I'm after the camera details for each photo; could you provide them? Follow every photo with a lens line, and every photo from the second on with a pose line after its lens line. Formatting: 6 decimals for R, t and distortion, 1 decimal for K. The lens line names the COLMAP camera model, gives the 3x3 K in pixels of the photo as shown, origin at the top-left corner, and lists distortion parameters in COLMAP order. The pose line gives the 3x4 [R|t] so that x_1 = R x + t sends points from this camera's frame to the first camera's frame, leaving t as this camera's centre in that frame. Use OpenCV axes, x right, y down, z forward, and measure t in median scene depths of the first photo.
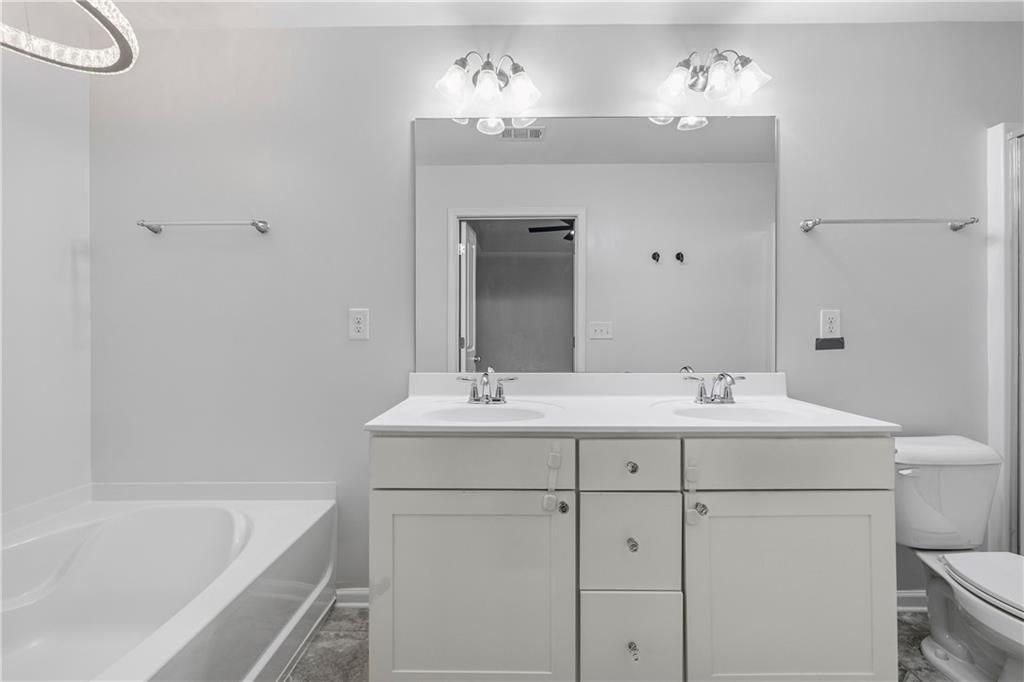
lens RADIAL K [[437.6, 0, 511.0], [0, 437.6, 335.8], [0, 0, 1]] dist [-0.000277, 0.000514]
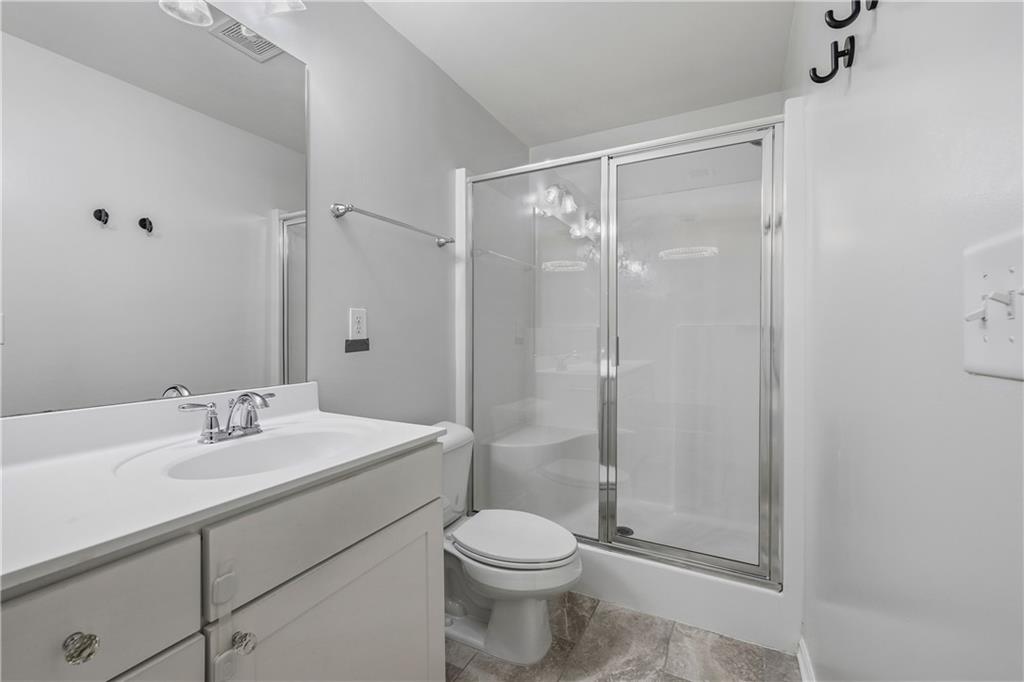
lens RADIAL K [[437.6, 0, 514.9], [0, 437.6, 337.1], [0, 0, 1]] dist [-0.000277, 0.000514]
pose [[0.459137, -0.006195, 0.888344, 0.065919], [0.004911, 0.999978, 0.004436, -0.001905], [-0.888352, 0.002326, 0.459158, 0.297414]]
